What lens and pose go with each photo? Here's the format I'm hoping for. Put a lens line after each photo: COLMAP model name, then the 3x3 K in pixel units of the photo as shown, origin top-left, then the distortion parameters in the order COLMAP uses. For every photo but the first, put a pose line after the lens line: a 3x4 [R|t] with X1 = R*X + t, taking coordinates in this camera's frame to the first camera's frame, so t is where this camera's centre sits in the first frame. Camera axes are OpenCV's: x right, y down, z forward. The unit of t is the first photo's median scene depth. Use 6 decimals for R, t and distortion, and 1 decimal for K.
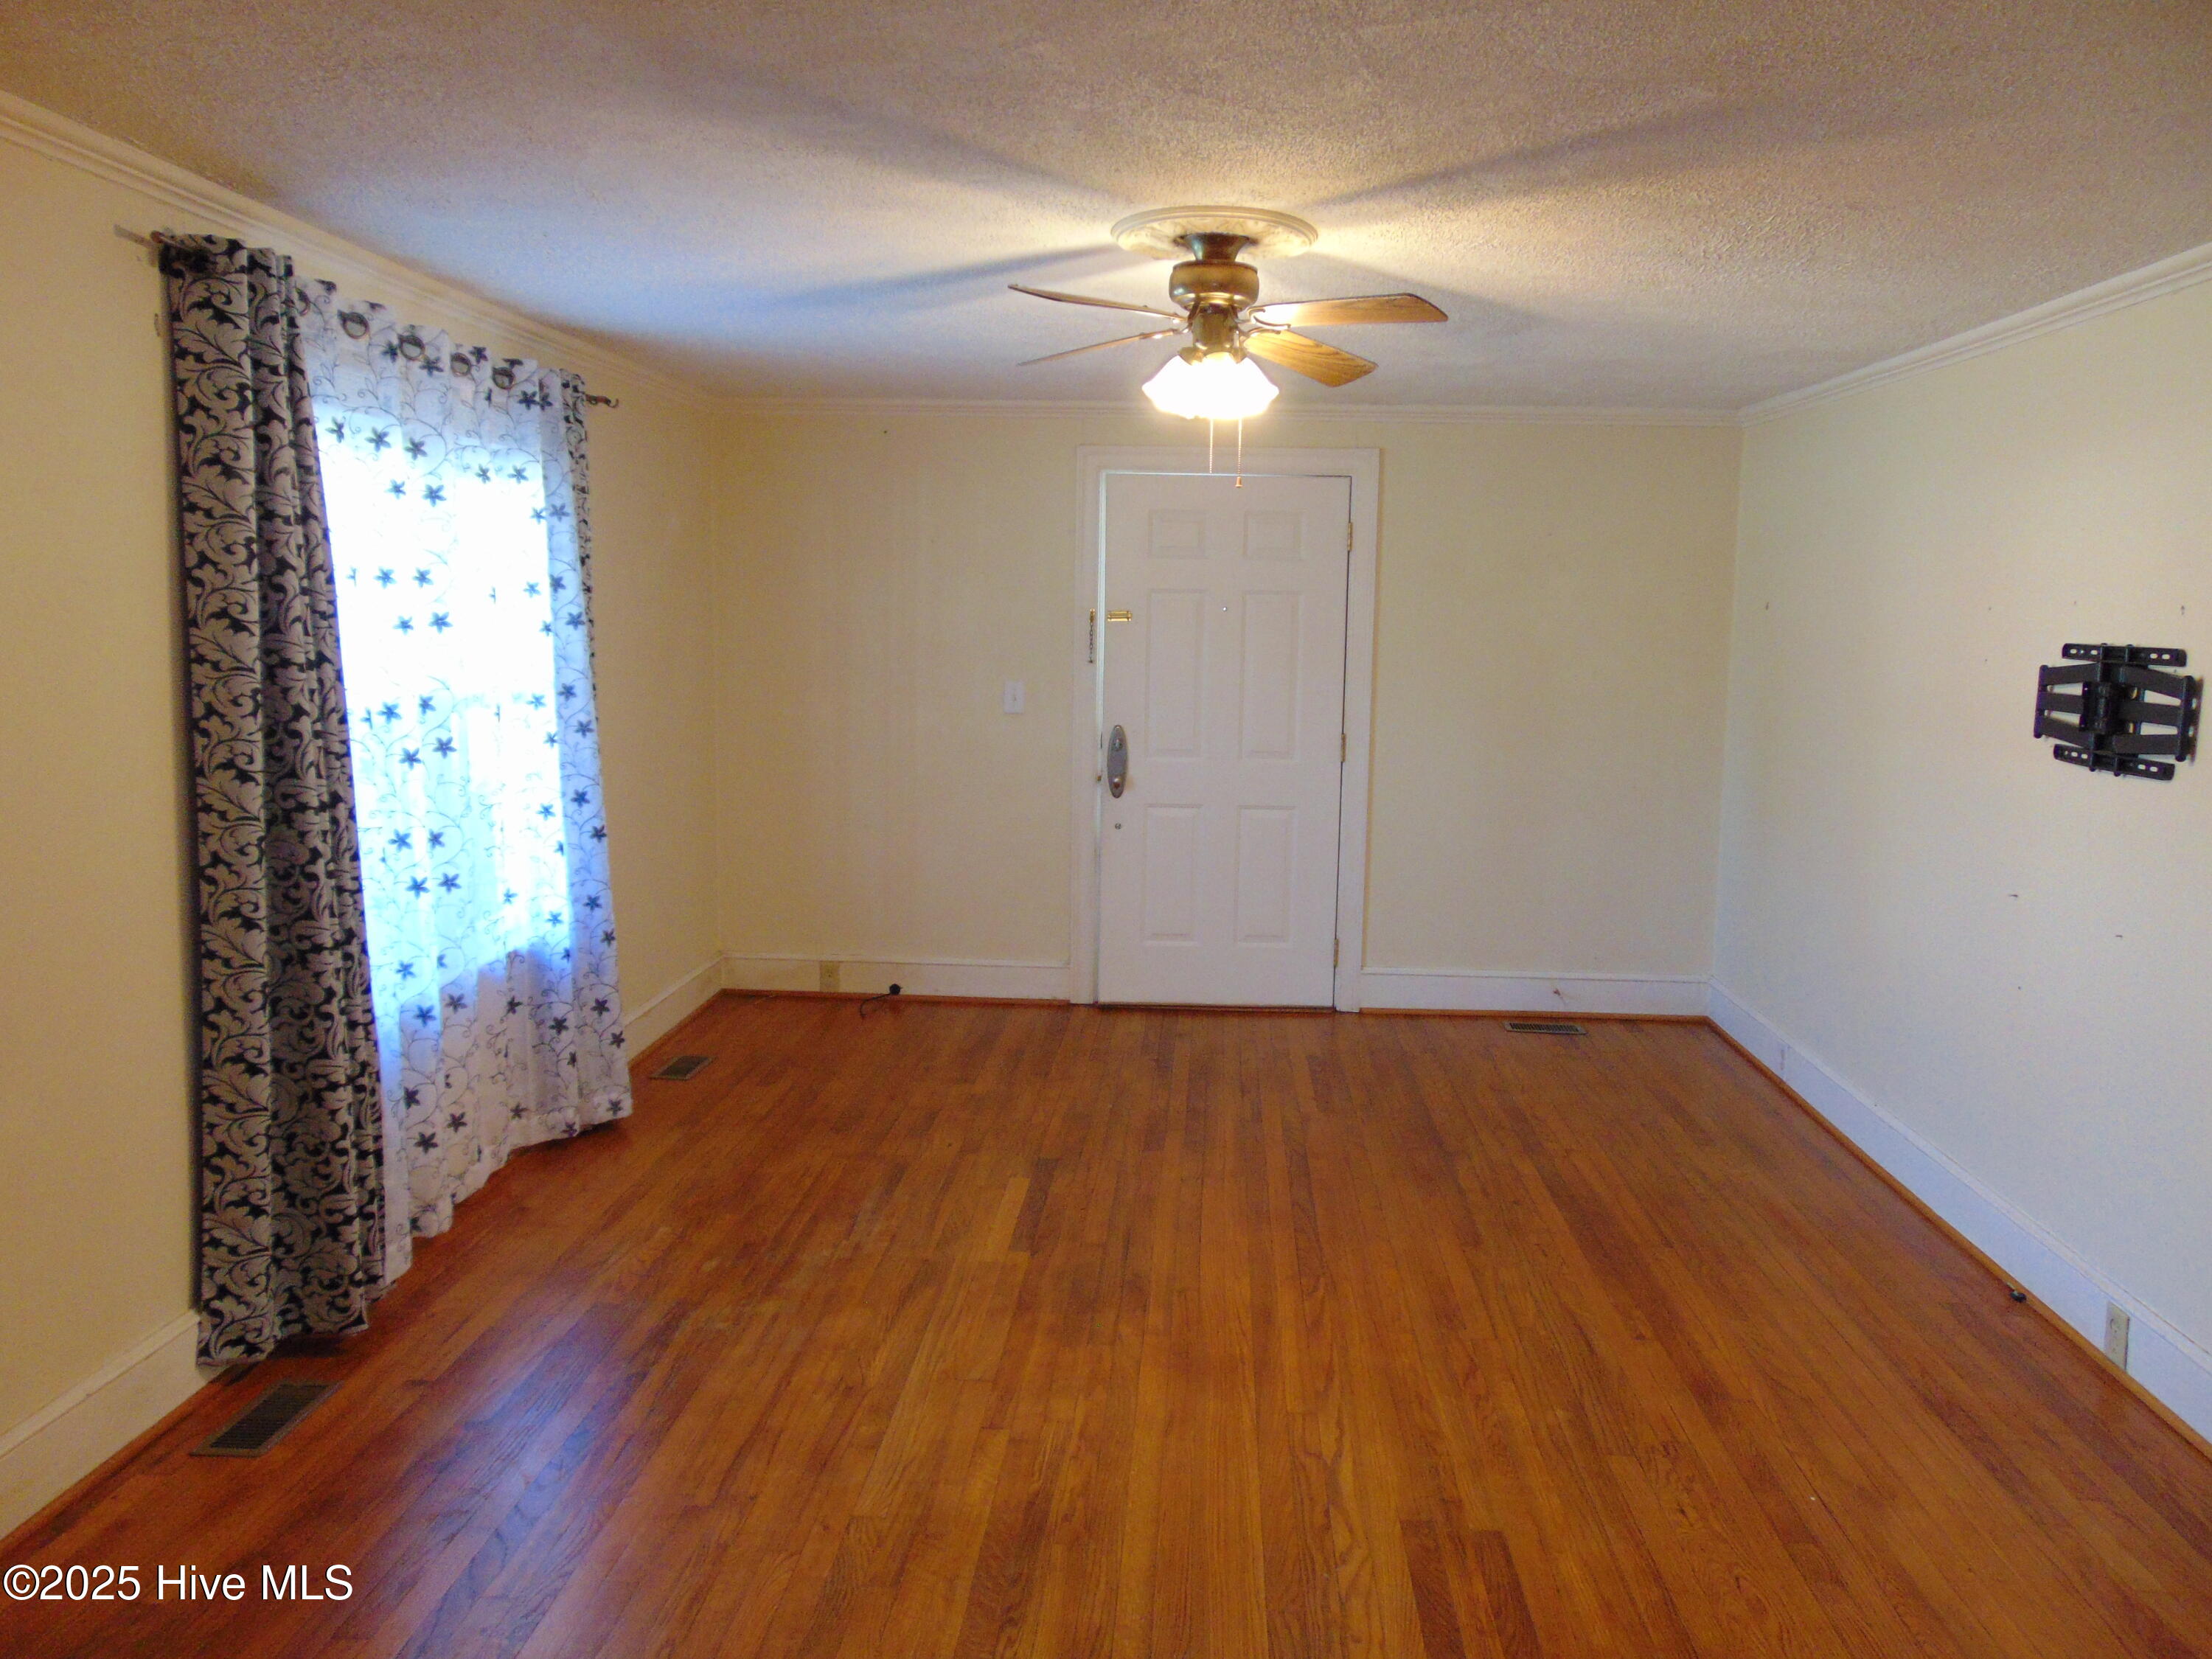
lens RADIAL K [[1658.1, 0, 1117.6], [0, 1658.1, 826.2], [0, 0, 1]] dist [-0.038318, 0.075384]
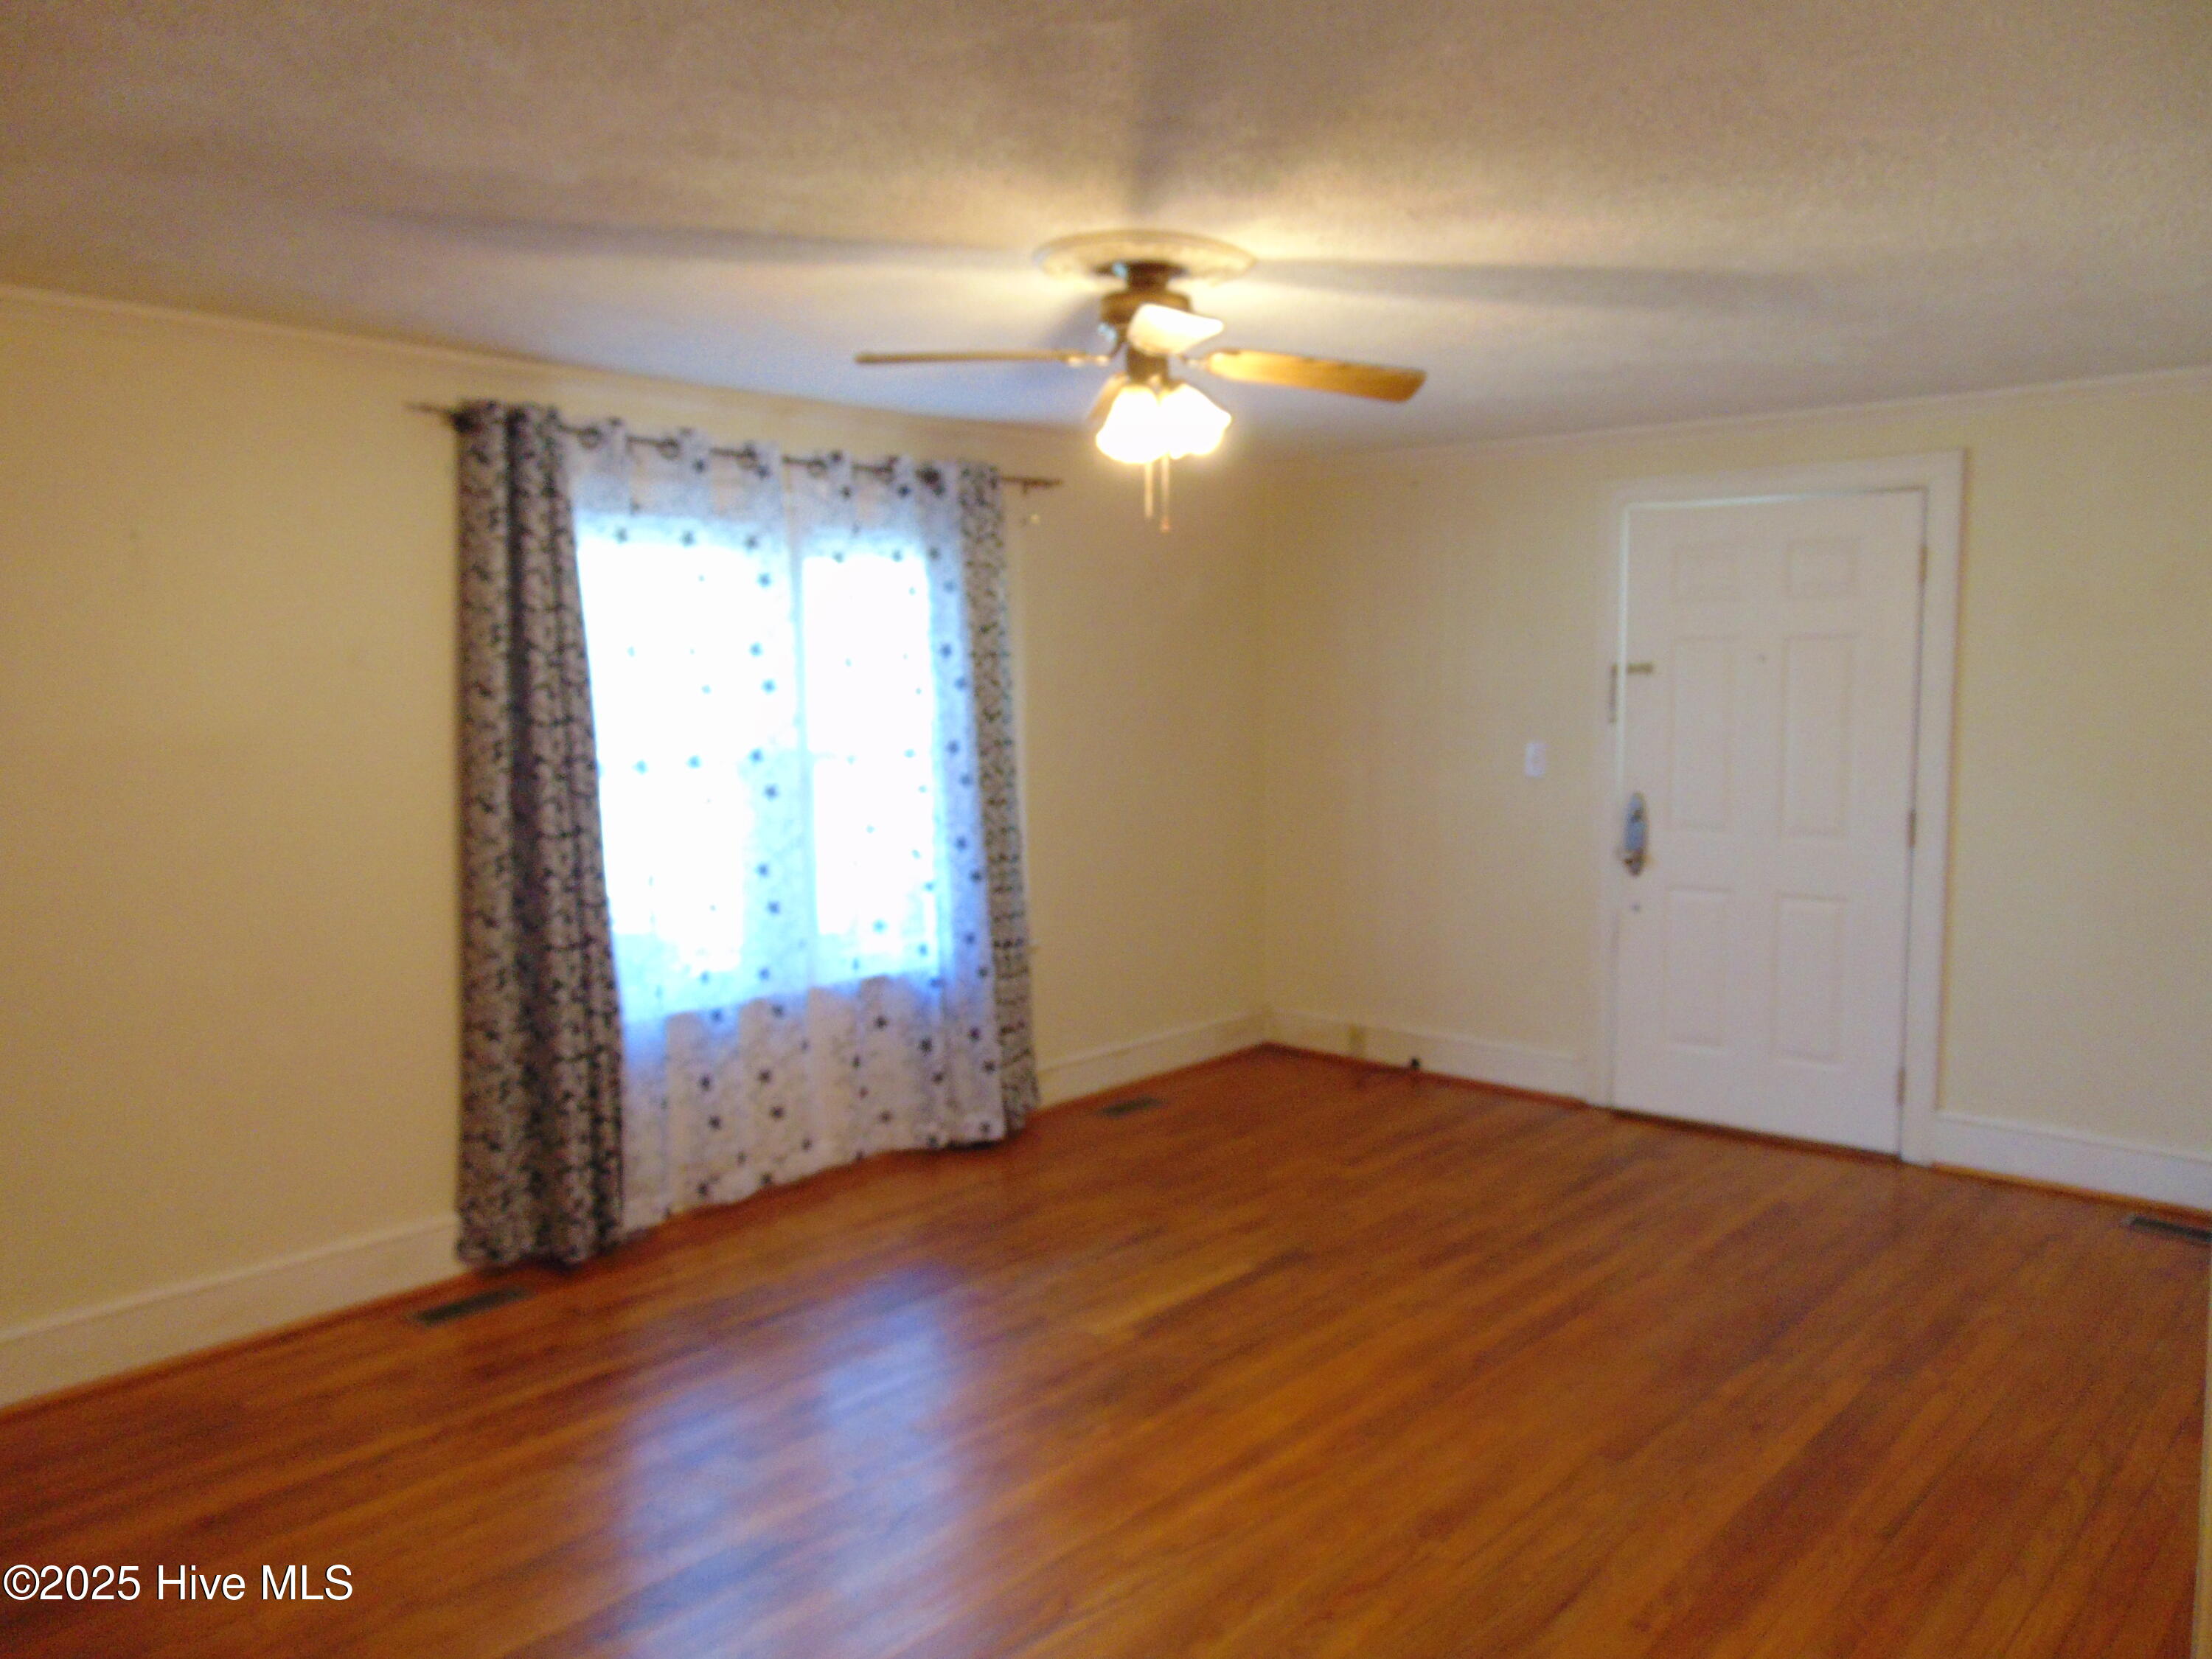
lens RADIAL K [[1658.1, 0, 1106.5], [0, 1658.1, 824.7], [0, 0, 1]] dist [-0.038318, 0.075384]
pose [[0.780083, 0.037465, -0.624554, 0.547452], [-0.060860, 0.998016, -0.016148, -0.021367], [0.622710, 0.050607, 0.780815, 0.238539]]
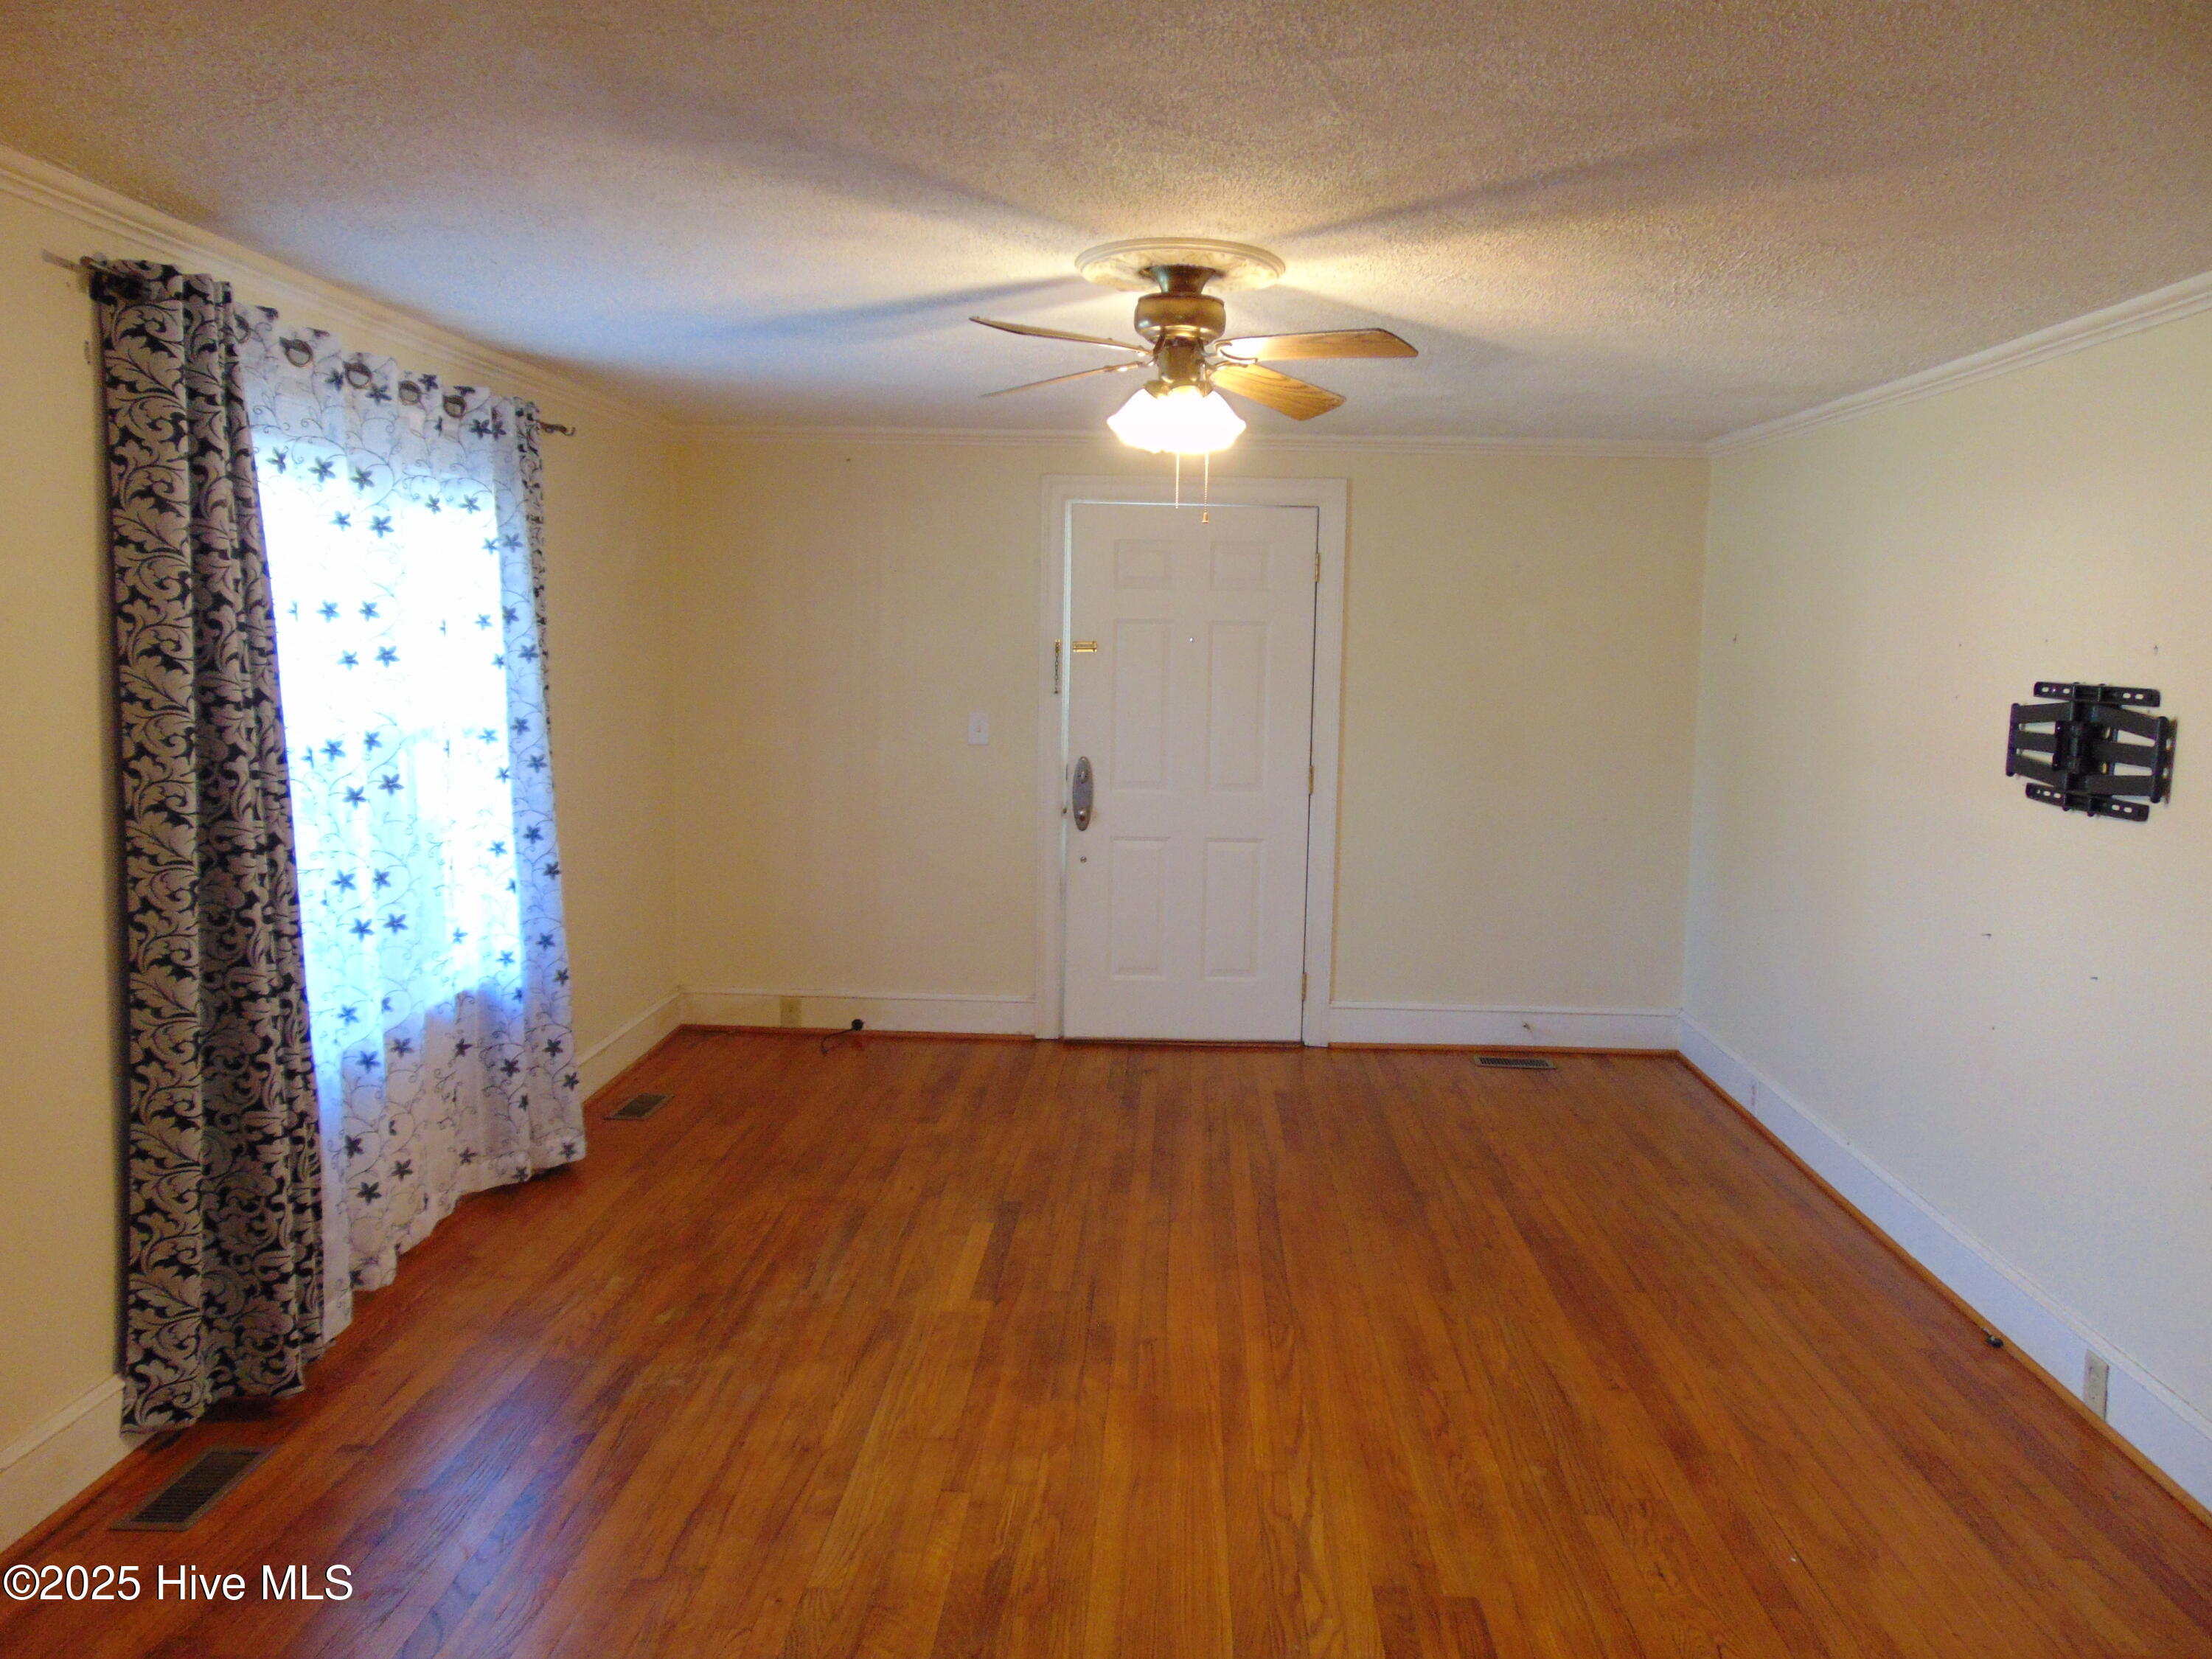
lens RADIAL K [[1658.1, 0, 1118.0], [0, 1658.1, 826.0], [0, 0, 1]] dist [-0.038318, 0.075384]
pose [[0.999802, -0.000173, 0.019920, 0.001633], [0.000443, 0.999908, -0.013547, -0.010554], [-0.019915, 0.013553, 0.999710, 0.019759]]
